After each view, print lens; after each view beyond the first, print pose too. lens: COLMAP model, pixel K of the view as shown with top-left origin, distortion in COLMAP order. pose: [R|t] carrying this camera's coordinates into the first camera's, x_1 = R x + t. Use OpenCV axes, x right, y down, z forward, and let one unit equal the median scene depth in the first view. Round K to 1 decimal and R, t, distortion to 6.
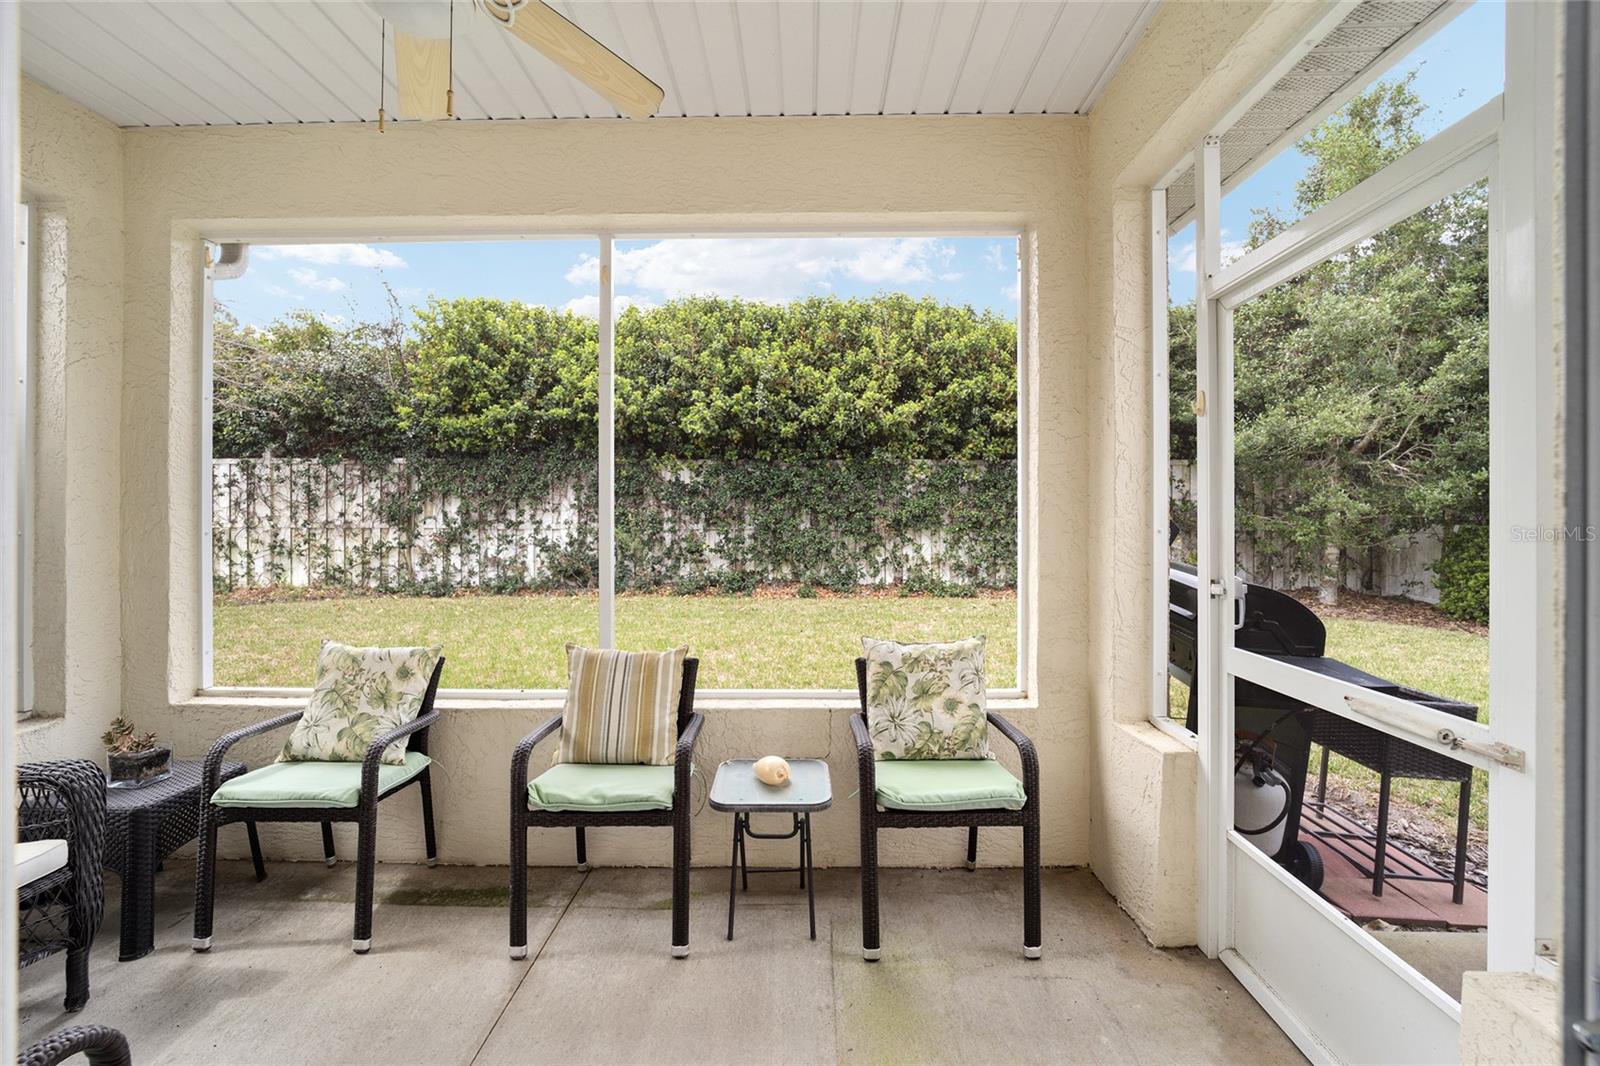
lens RADIAL K [[661.5, 0, 802.9], [0, 661.5, 519.2], [0, 0, 1]] dist [-0.009242, 0.000338]
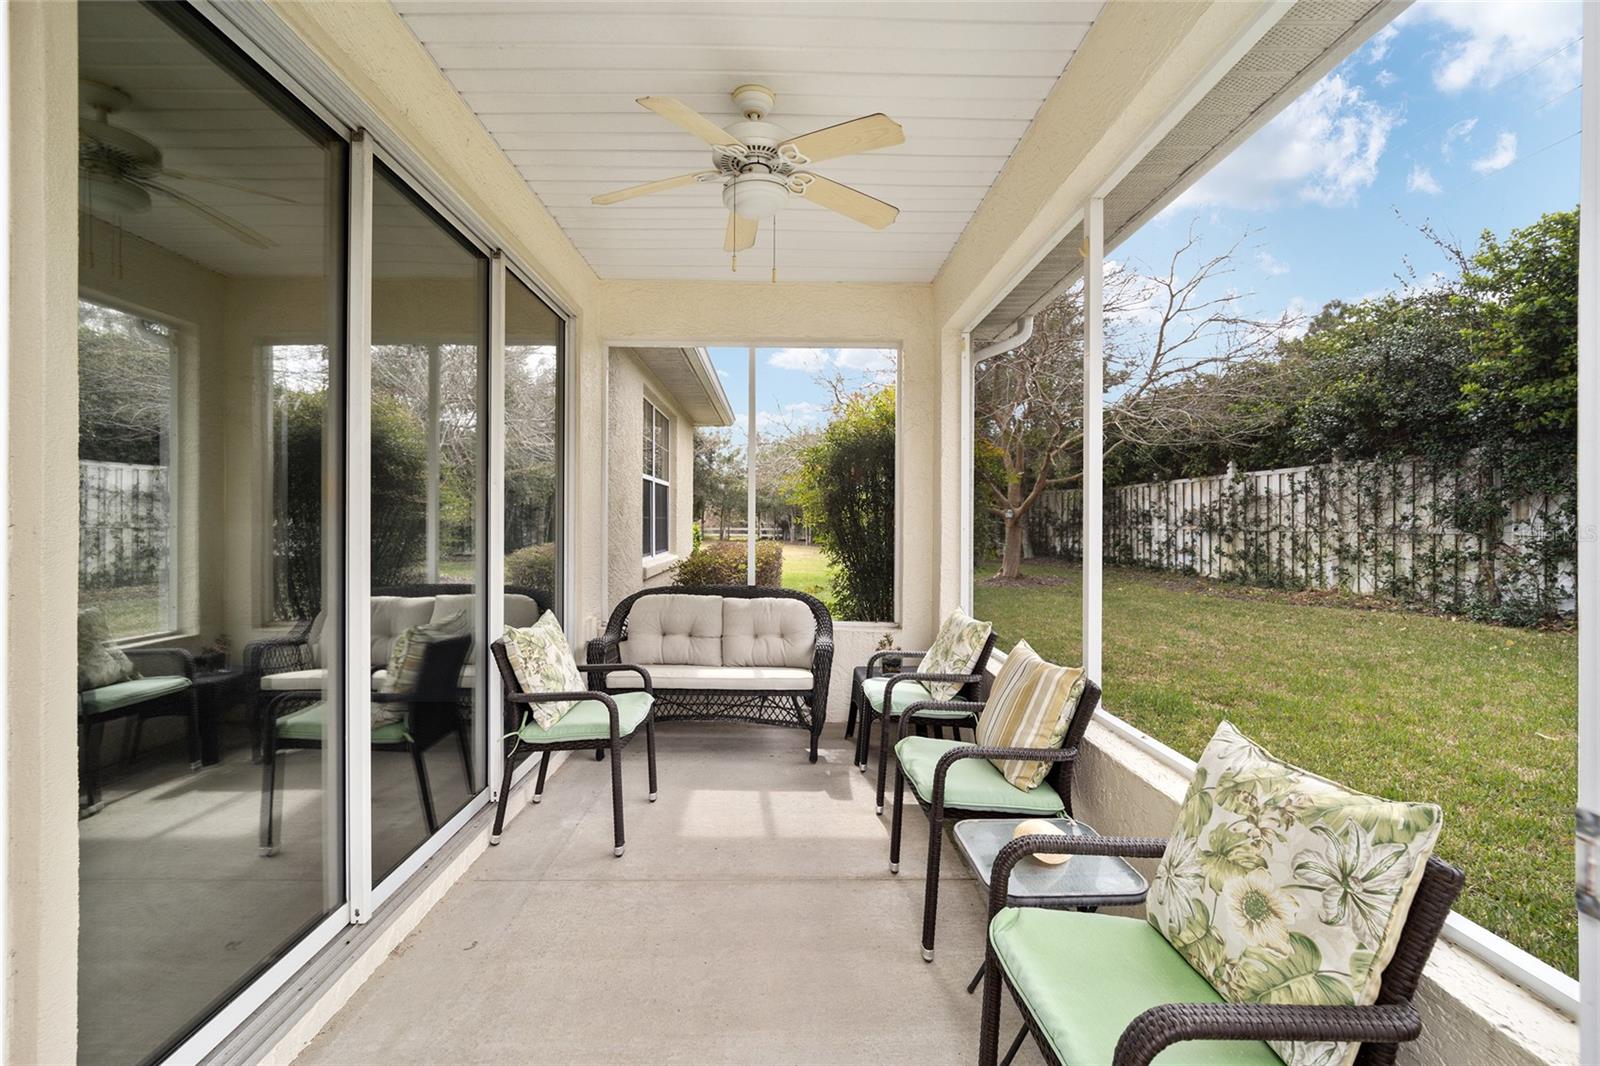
lens RADIAL K [[661.5, 0, 802.9], [0, 661.5, 519.2], [0, 0, 1]] dist [-0.009242, 0.000338]
pose [[0.042273, -0.005790, -0.999089, 0.162890], [-0.004210, 0.999973, -0.005973, 0.003024], [0.999097, 0.004458, 0.042247, 0.159043]]
